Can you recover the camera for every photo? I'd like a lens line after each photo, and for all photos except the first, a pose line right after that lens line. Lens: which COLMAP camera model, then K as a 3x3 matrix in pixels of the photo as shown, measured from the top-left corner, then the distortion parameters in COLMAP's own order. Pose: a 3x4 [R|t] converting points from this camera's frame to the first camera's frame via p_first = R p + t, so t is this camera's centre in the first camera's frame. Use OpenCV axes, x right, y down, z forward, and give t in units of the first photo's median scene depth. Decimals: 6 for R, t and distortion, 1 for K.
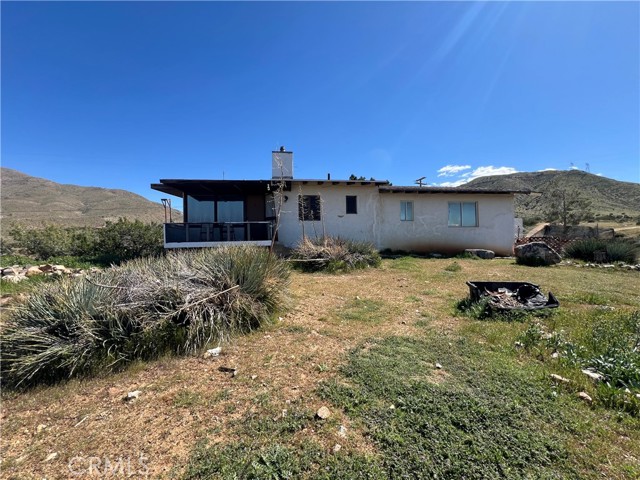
lens RADIAL K [[258.3, 0, 320.4], [0, 258.3, 239.9], [0, 0, 1]] dist [-0.001680, 0.000545]
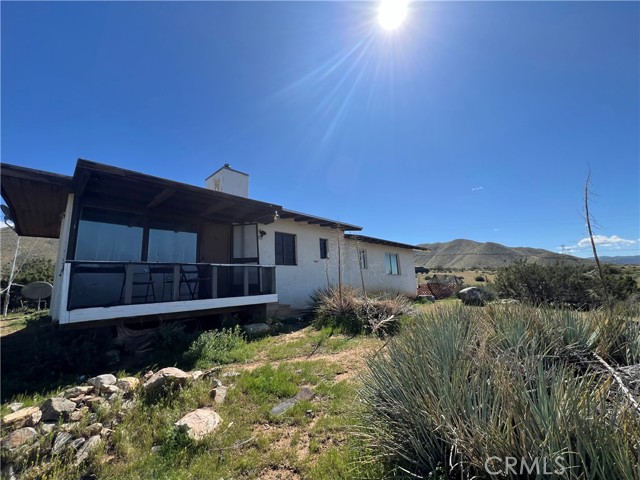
lens RADIAL K [[258.3, 0, 319.1], [0, 258.3, 239.4], [0, 0, 1]] dist [-0.001680, 0.000545]
pose [[0.776629, 0.093359, 0.623003, -0.231601], [0.024877, 0.983641, -0.178413, -0.006063], [-0.629467, 0.154059, 0.761601, 0.181493]]
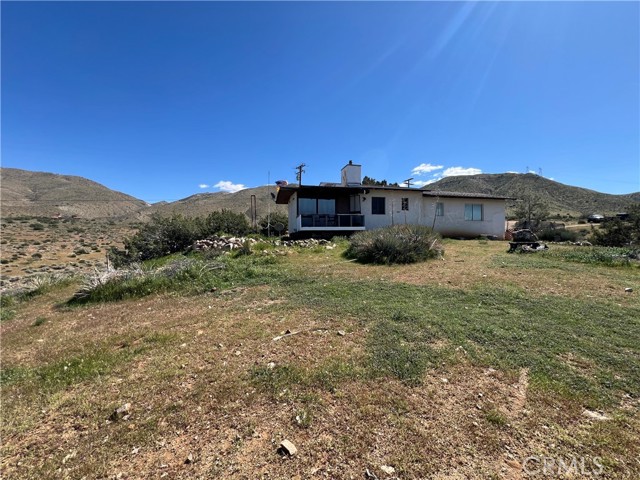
lens RADIAL K [[258.3, 0, 321.4], [0, 258.3, 242.1], [0, 0, 1]] dist [-0.001680, 0.000545]
pose [[0.994470, 0.009757, 0.104569, -0.267208], [-0.012843, 0.999500, 0.028881, 0.023139], [-0.104234, -0.030065, 0.994098, -0.221530]]
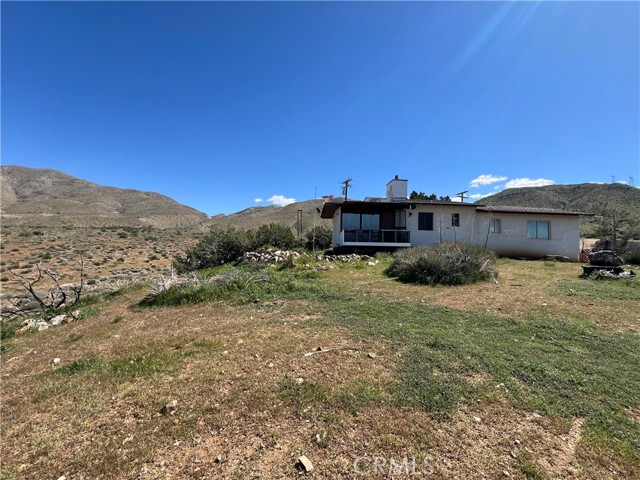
lens RADIAL K [[258.3, 0, 320.9], [0, 258.3, 241.6], [0, 0, 1]] dist [-0.001680, 0.000545]
pose [[0.996538, 0.038628, -0.073614, -0.260758], [-0.040116, 0.999017, -0.018848, 0.018649], [0.072814, 0.021736, 0.997109, -0.227412]]
